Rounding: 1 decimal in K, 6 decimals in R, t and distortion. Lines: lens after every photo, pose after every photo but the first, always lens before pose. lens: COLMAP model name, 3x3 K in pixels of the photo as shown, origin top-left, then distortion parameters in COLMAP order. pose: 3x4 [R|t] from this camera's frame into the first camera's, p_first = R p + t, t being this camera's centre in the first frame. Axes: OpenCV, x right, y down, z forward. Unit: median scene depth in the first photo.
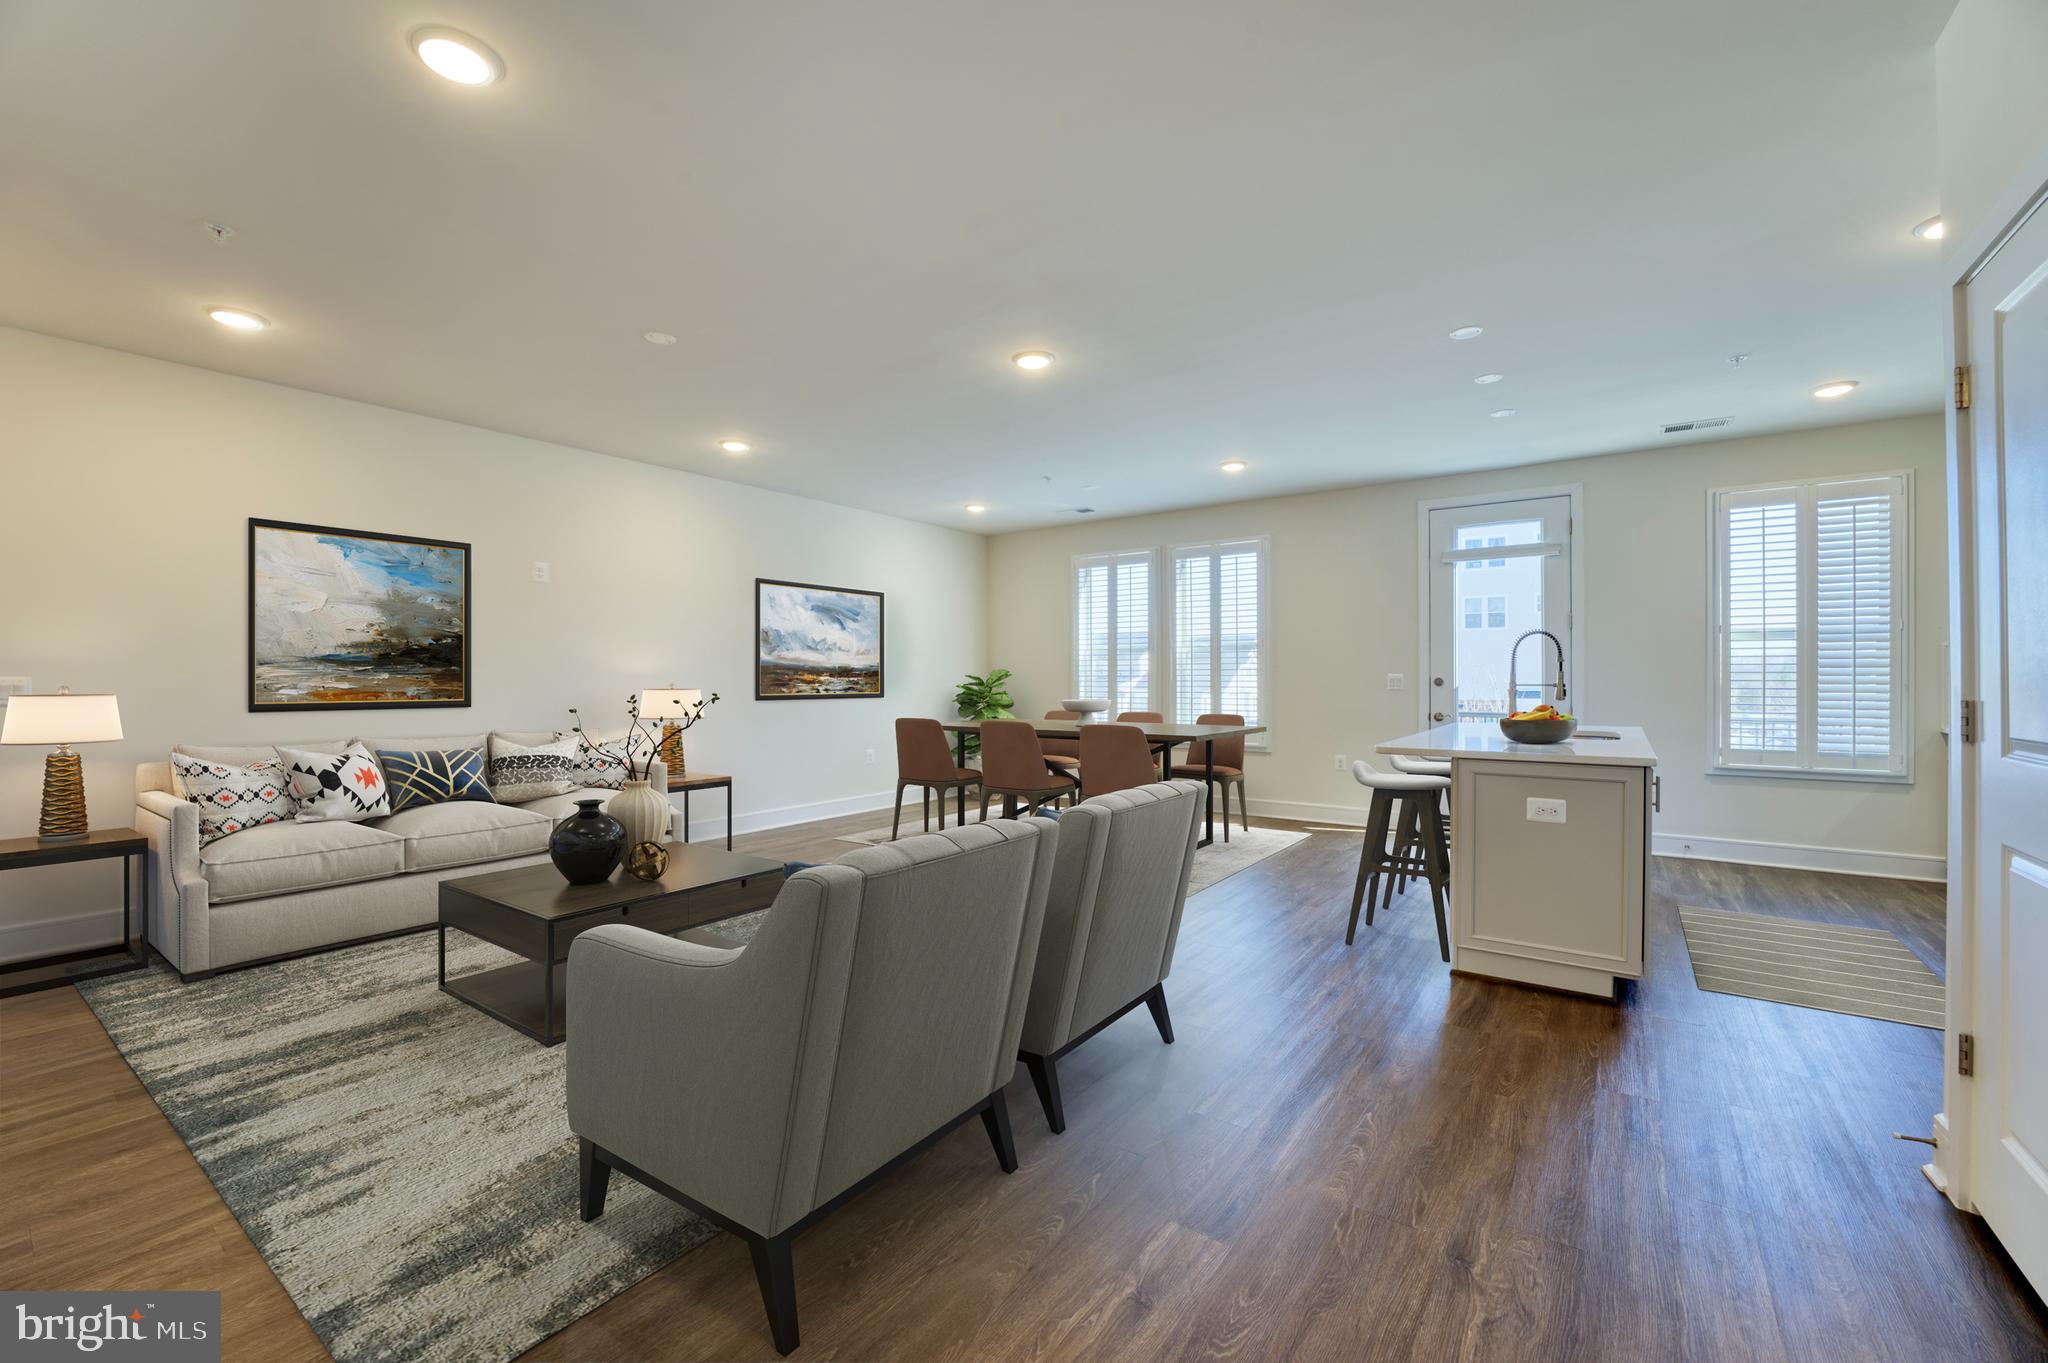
lens RADIAL K [[870.8, 0, 1037.6], [0, 870.8, 667.8], [0, 0, 1]] dist [-0.003762, -0.000056]
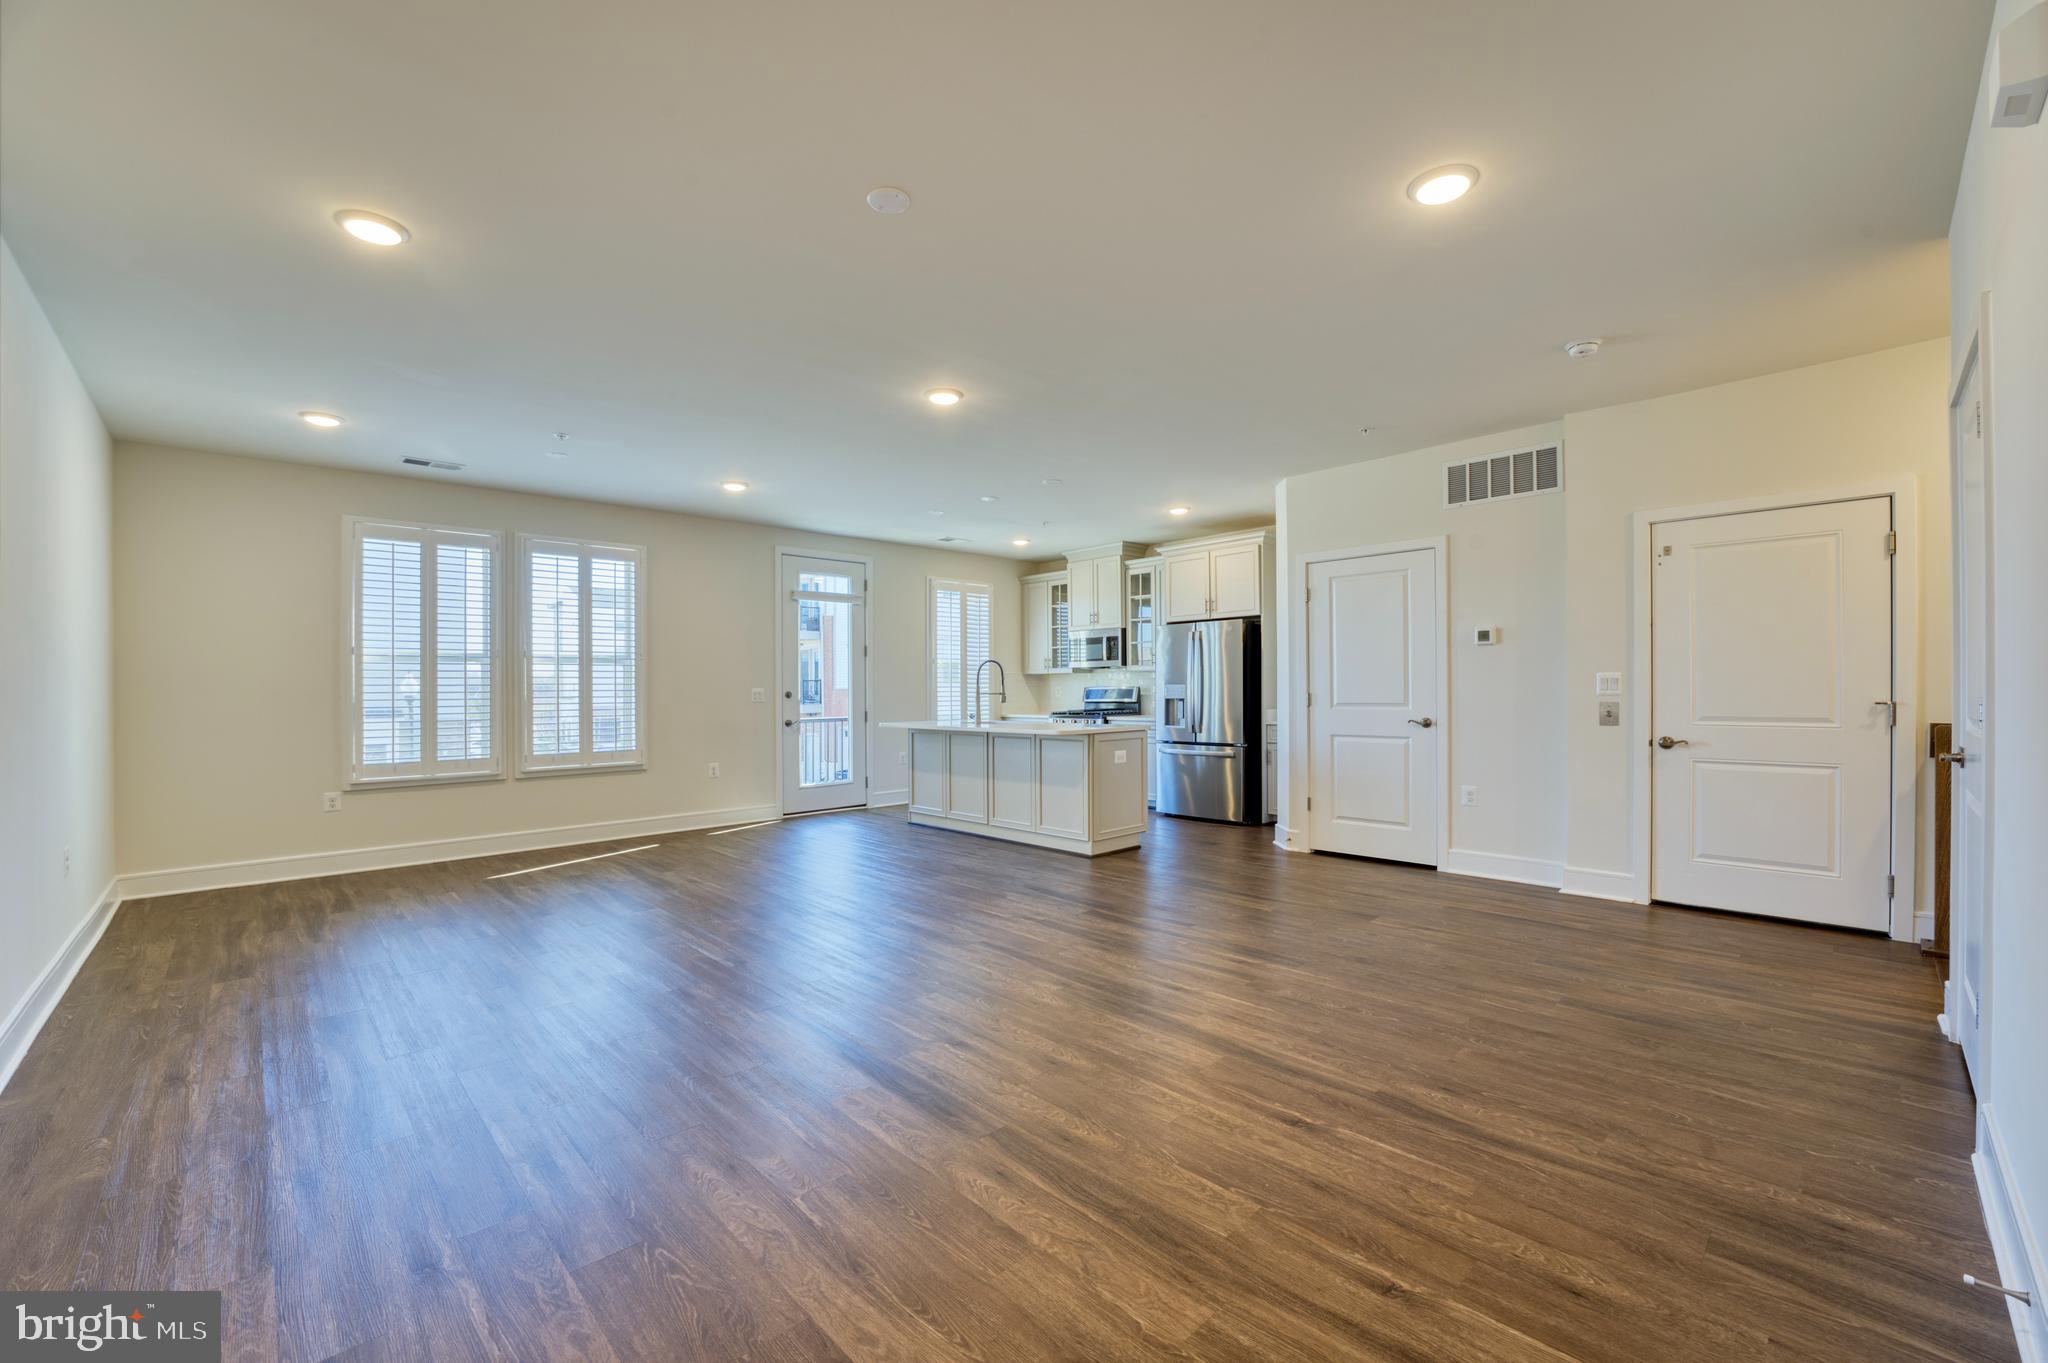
lens RADIAL K [[826.8, 0, 1009.5], [0, 826.8, 704.1], [0, 0, 1]] dist [-0.008763, 0.000801]
pose [[0.219766, -0.015178, 0.975435, -0.739539], [-0.003695, 0.999859, 0.016391, 0.011759], [-0.975546, -0.007206, 0.219679, 0.509171]]
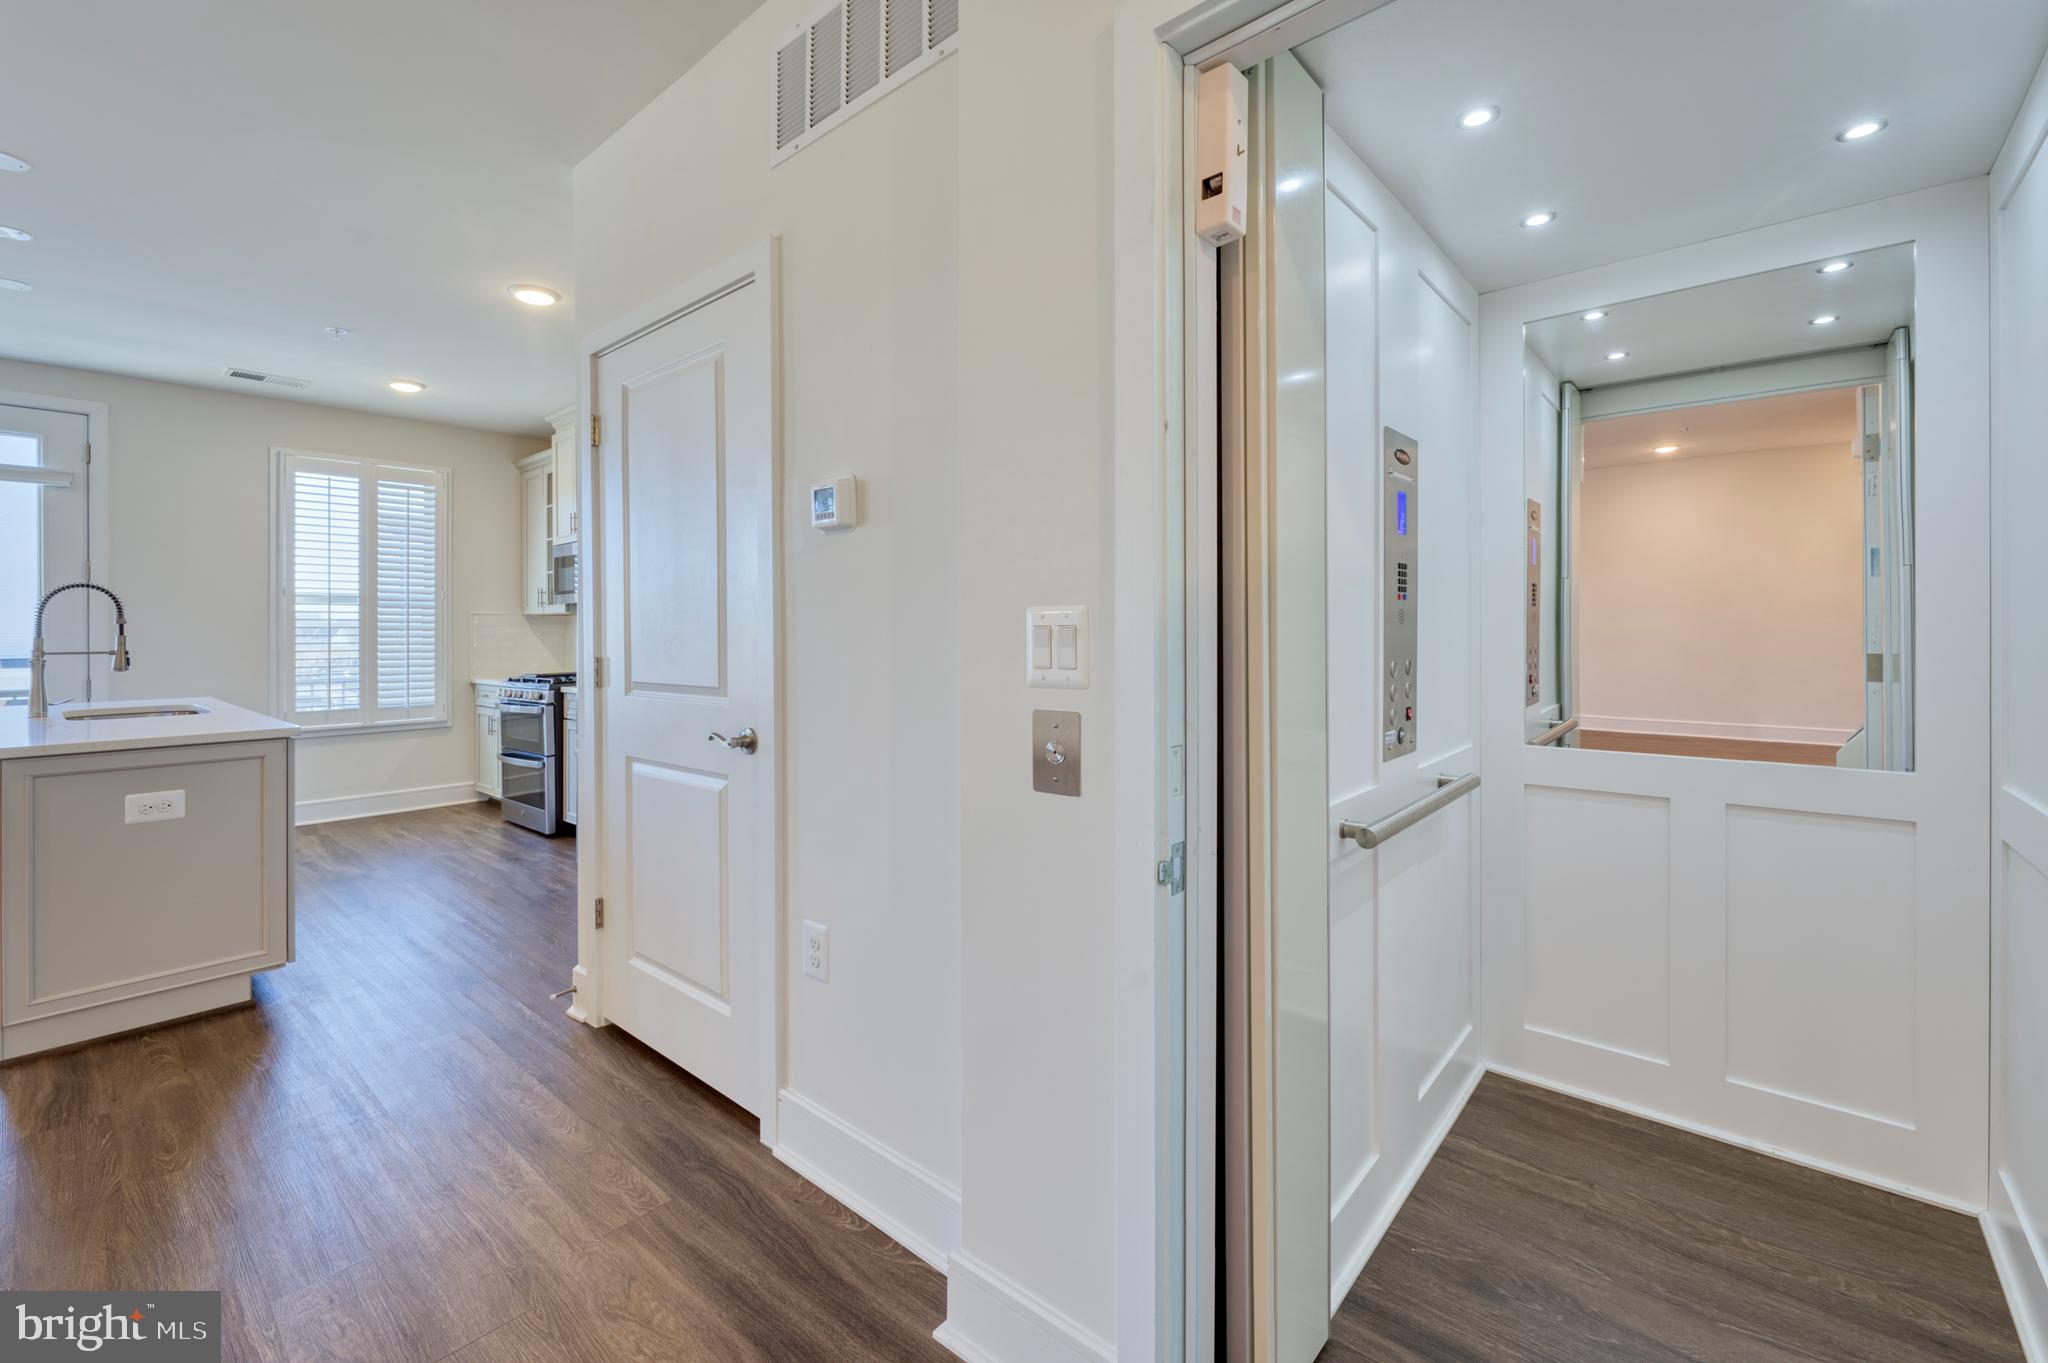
lens RADIAL K [[826.8, 0, 1033.9], [0, 826.8, 636.0], [0, 0, 1]] dist [-0.008763, 0.000801]
pose [[0.094493, -0.003546, 0.995519, -0.059123], [-0.003301, 0.999987, 0.003876, -0.000740], [-0.995520, -0.003652, 0.094481, 0.069012]]
